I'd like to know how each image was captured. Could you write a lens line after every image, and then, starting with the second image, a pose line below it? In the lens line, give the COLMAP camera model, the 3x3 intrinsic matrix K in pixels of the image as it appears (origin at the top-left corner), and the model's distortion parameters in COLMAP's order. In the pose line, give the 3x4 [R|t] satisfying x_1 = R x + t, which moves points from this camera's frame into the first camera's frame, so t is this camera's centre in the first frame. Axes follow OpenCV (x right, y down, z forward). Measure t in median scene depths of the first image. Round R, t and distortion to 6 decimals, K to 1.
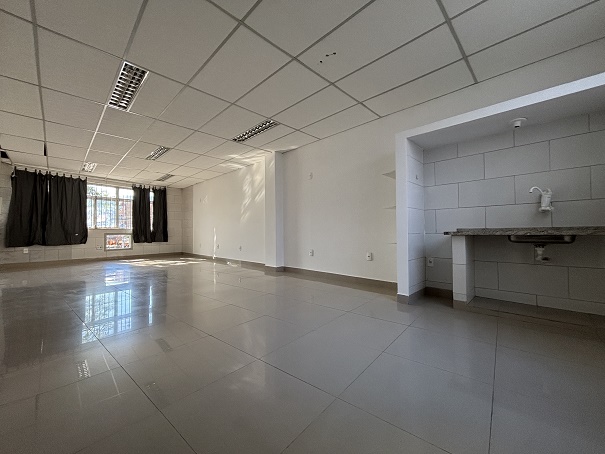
lens RADIAL K [[241.3, 0, 302.5], [0, 241.3, 227.0], [0, 0, 1]] dist [0.001911, 0.000010]
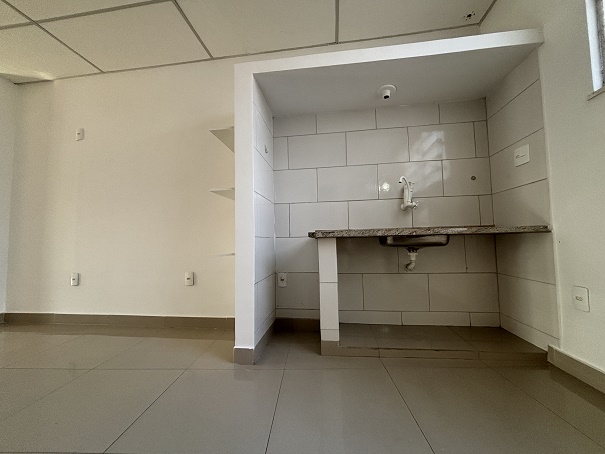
lens RADIAL K [[241.3, 0, 302.5], [0, 241.3, 227.0], [0, 0, 1]] dist [0.001911, 0.000010]
pose [[0.796543, 0.027108, 0.603974, 0.186813], [0.001632, 0.998894, -0.046986, 0.033114], [-0.604580, 0.038413, 0.795617, 0.488013]]
